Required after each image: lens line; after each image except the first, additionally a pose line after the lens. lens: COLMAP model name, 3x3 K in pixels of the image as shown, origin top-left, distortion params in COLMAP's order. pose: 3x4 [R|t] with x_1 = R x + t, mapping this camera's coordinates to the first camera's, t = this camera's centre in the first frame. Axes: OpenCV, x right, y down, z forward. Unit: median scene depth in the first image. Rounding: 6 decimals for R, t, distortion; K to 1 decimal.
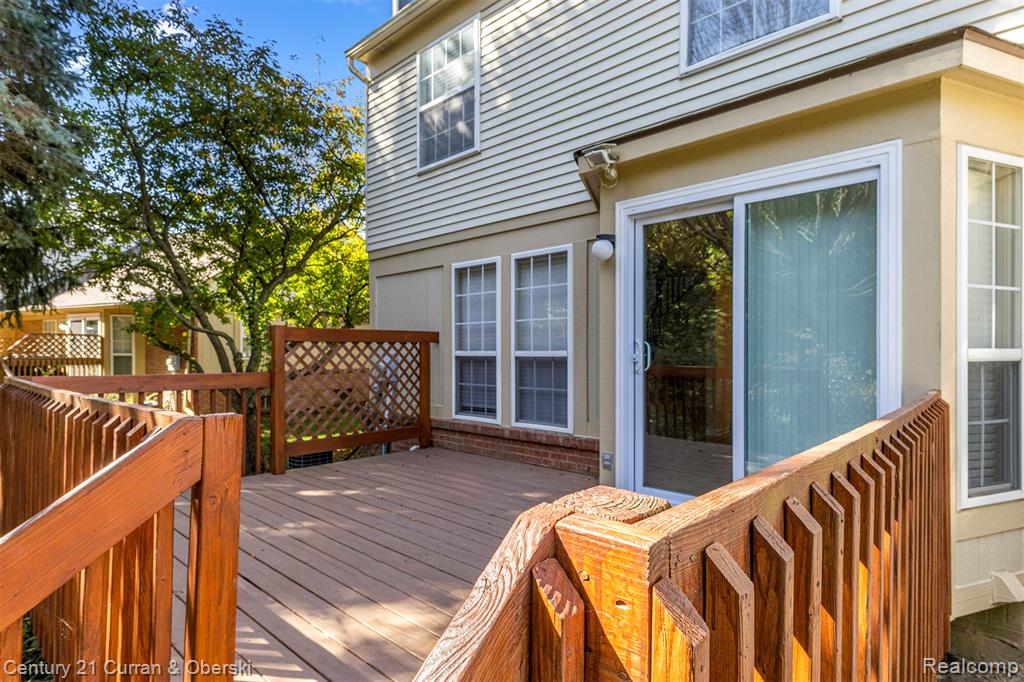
lens RADIAL K [[544.2, 0, 509.4], [0, 544.2, 350.6], [0, 0, 1]] dist [0.007057, -0.000010]
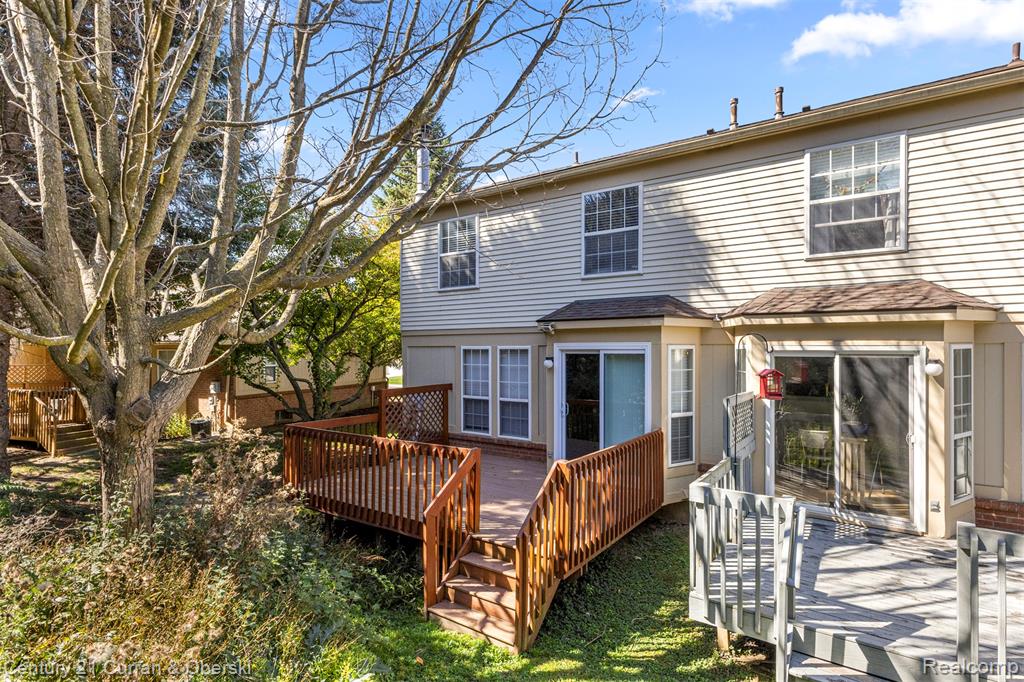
lens RADIAL K [[544.2, 0, 511.3], [0, 544.2, 340.6], [0, 0, 1]] dist [0.007057, -0.000010]
pose [[0.989927, -0.000011, 0.141581, -0.213033], [0.000624, 0.999991, -0.004289, -0.185660], [-0.141580, 0.004334, 0.989917, -0.866030]]
